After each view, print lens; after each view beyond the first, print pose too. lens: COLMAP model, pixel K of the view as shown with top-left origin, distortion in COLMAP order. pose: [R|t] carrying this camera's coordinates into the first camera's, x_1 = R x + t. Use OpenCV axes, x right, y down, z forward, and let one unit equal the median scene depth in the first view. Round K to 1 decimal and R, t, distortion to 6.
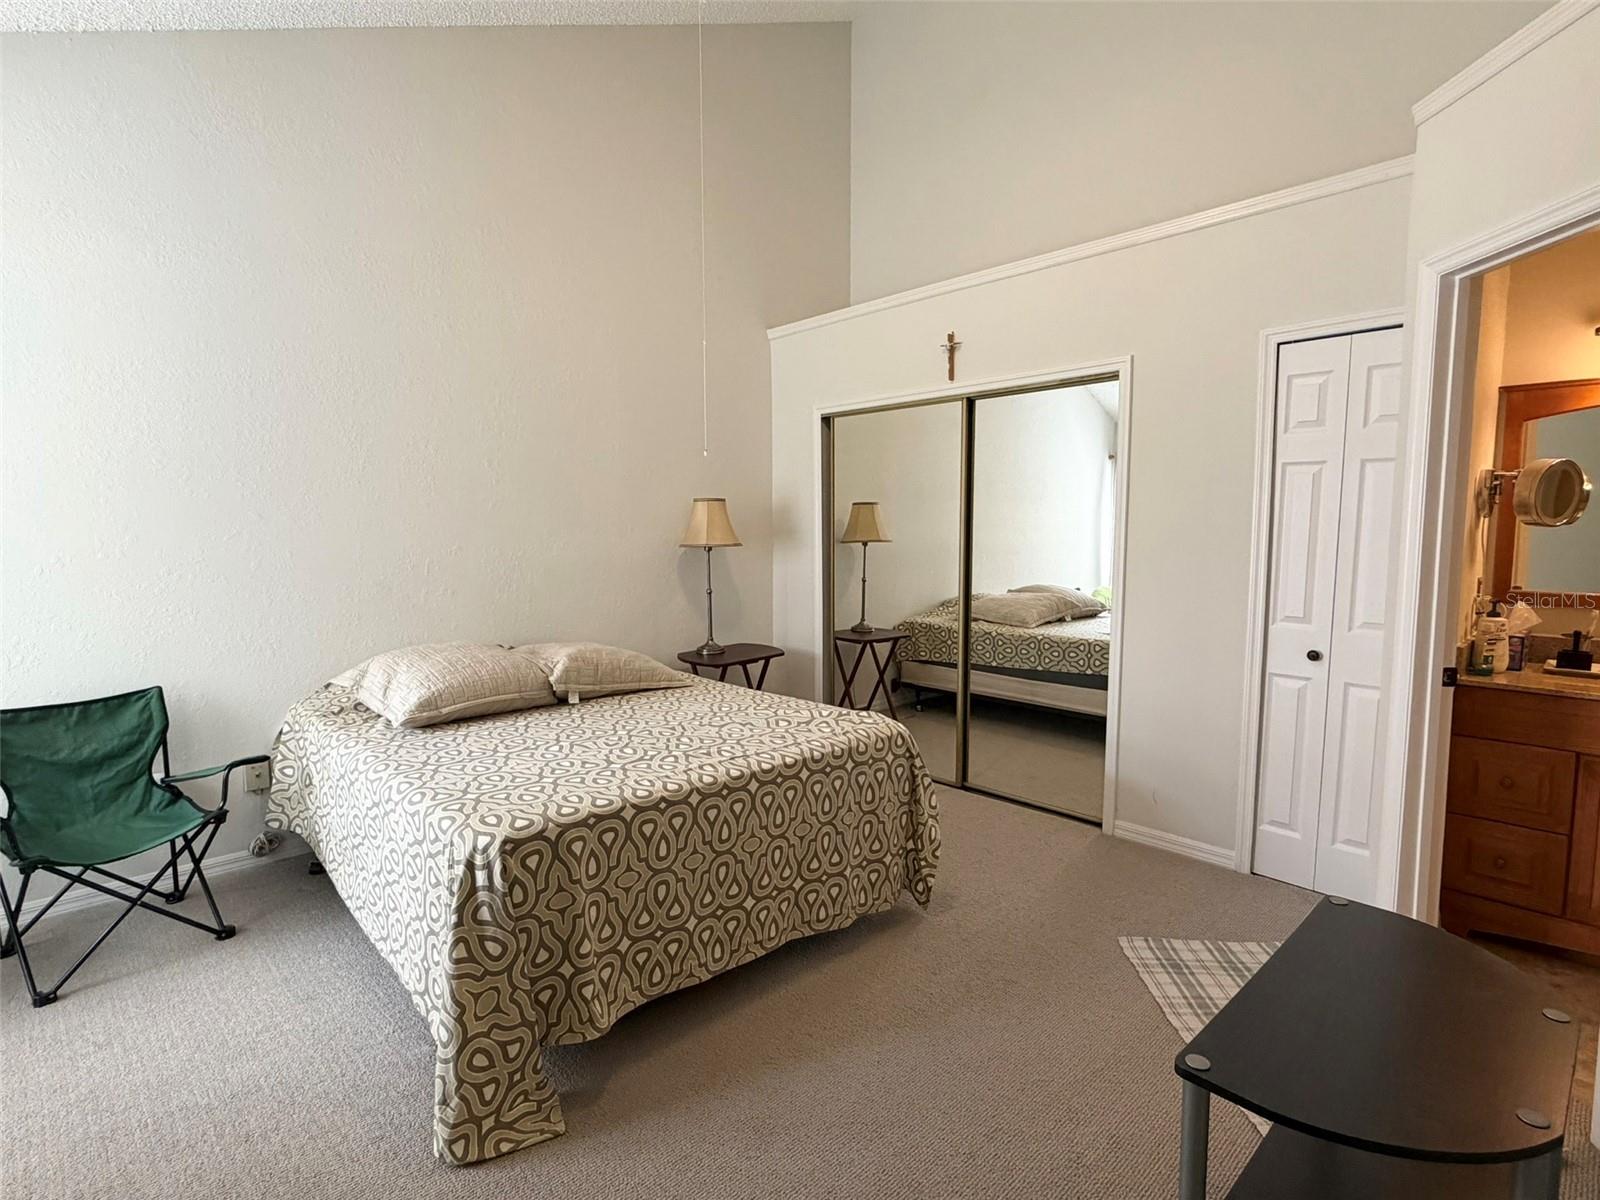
lens RADIAL K [[788.9, 0, 792.9], [0, 788.9, 597.8], [0, 0, 1]] dist [-0.005339, -0.000646]
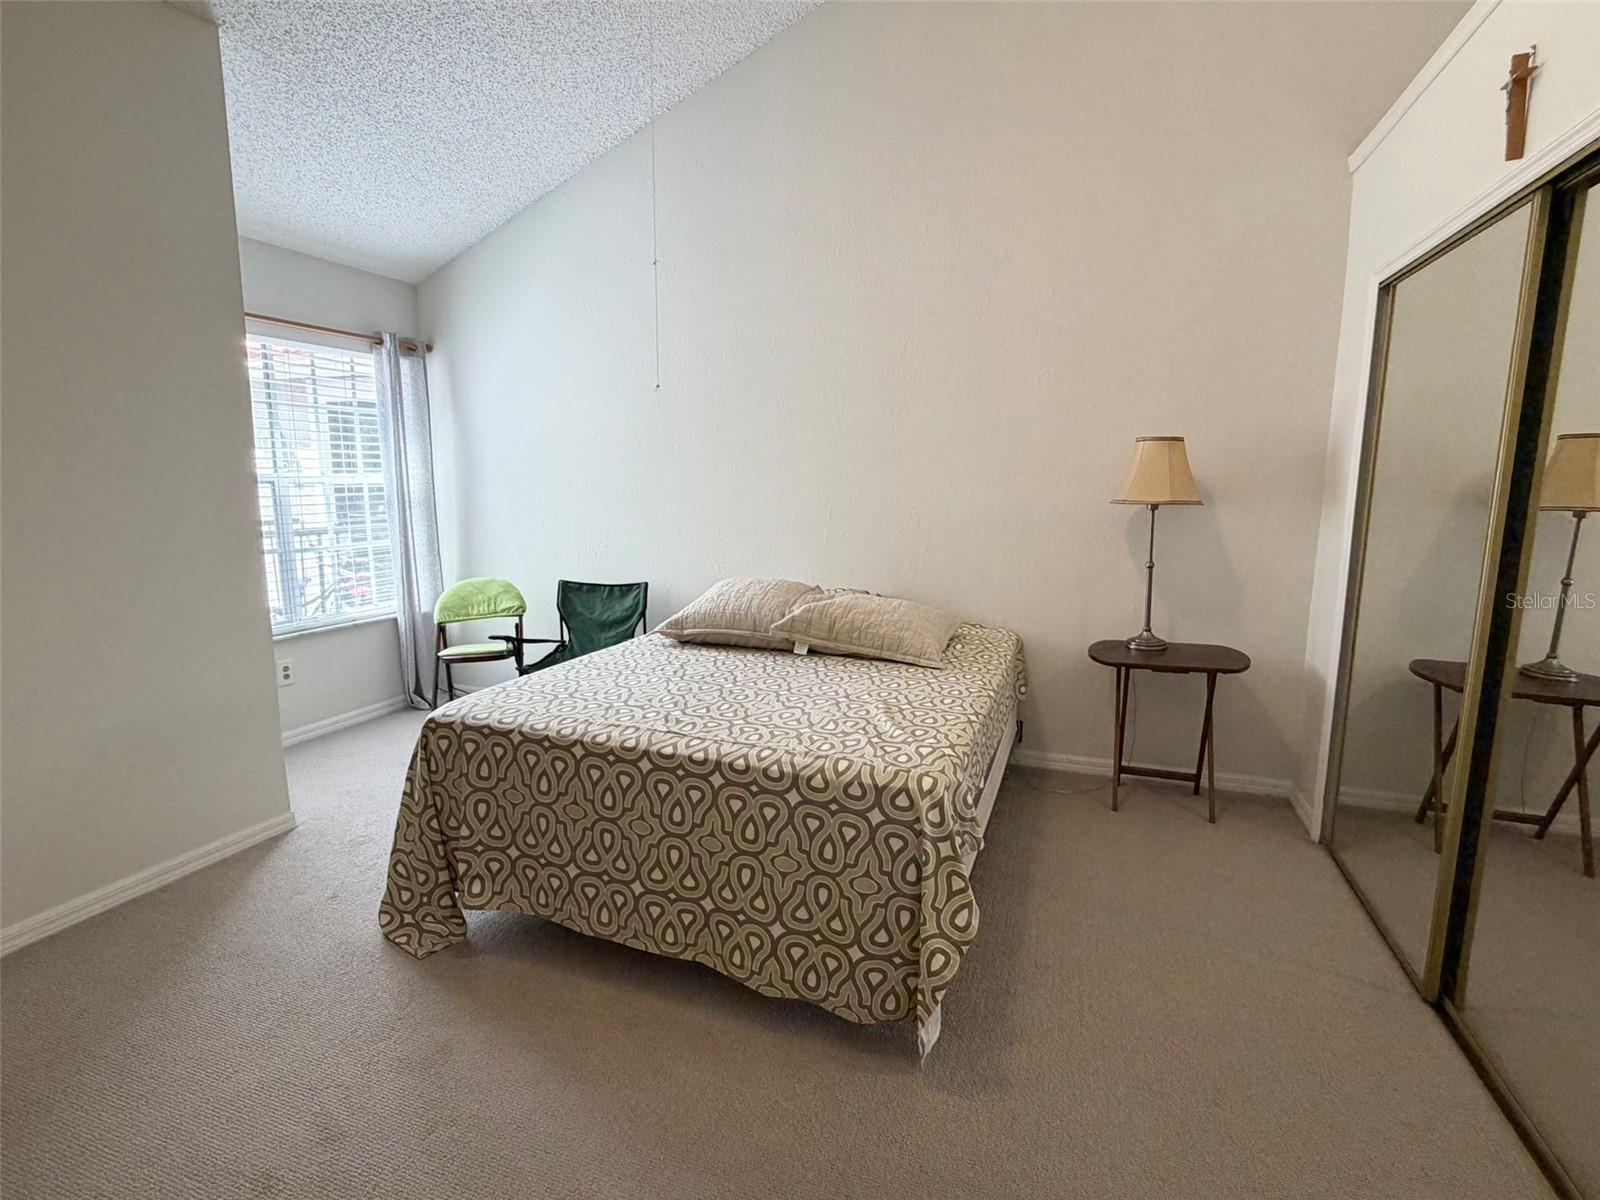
lens RADIAL K [[788.9, 0, 798.2], [0, 788.9, 605.8], [0, 0, 1]] dist [-0.005339, -0.000646]
pose [[0.458141, 0.152338, -0.875728, 0.714867], [-0.089521, 0.988103, 0.125053, -0.060183], [0.884360, 0.021104, 0.466328, 0.672630]]
